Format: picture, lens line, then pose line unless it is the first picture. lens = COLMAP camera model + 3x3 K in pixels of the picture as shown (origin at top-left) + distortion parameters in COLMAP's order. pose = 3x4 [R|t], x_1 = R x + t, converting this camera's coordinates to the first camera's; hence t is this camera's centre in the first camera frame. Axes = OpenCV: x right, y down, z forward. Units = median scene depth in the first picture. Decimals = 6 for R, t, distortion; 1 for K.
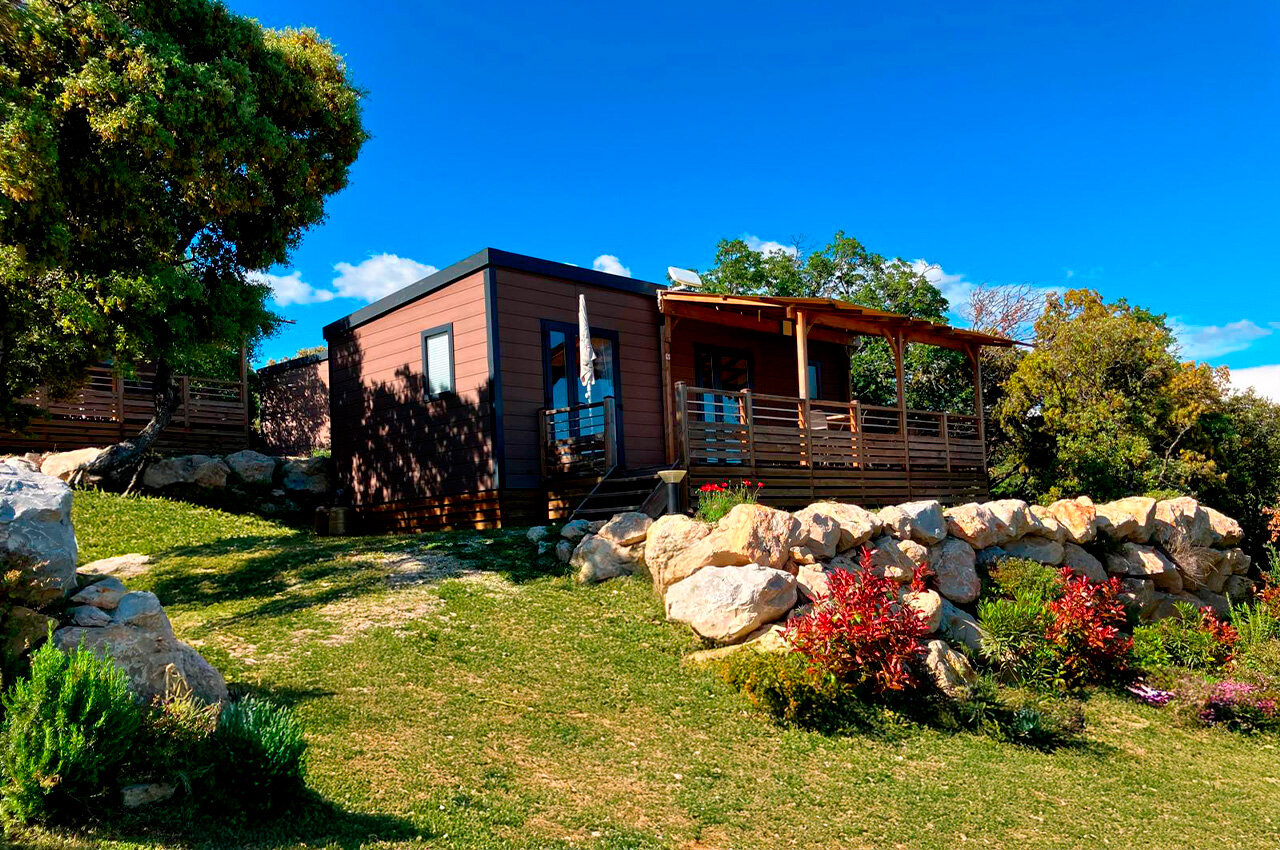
lens RADIAL K [[1095.2, 0, 640.0], [0, 1095.2, 425.0], [0, 0, 1]] dist [-0.001860, 0.000445]
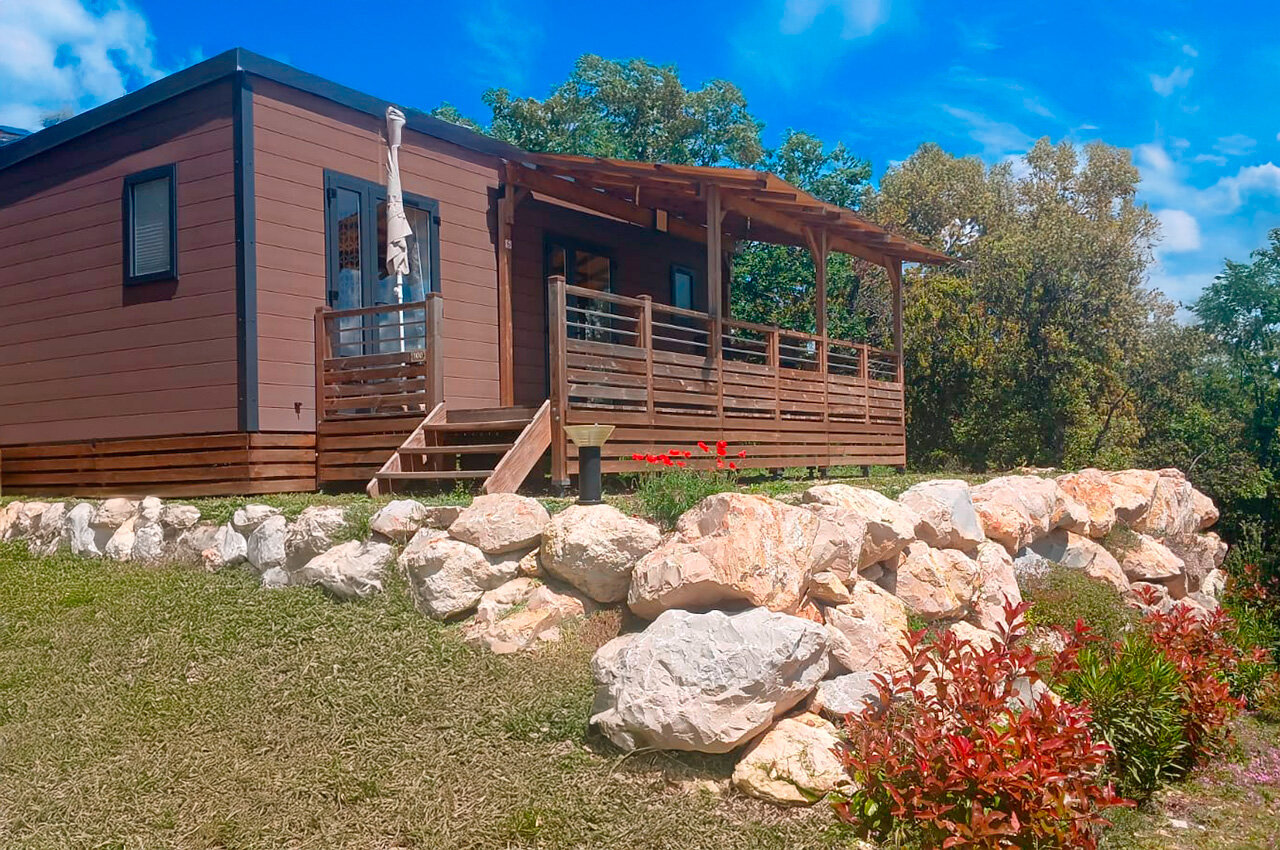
lens RADIAL K [[1095.2, 0, 640.0], [0, 1095.2, 425.0], [0, 0, 1]] dist [-0.001860, 0.000445]
pose [[0.972213, 0.036287, 0.231269, -0.052859], [-0.052511, 0.996543, 0.064386, 0.003001], [-0.228133, -0.074741, 0.970757, 0.315137]]
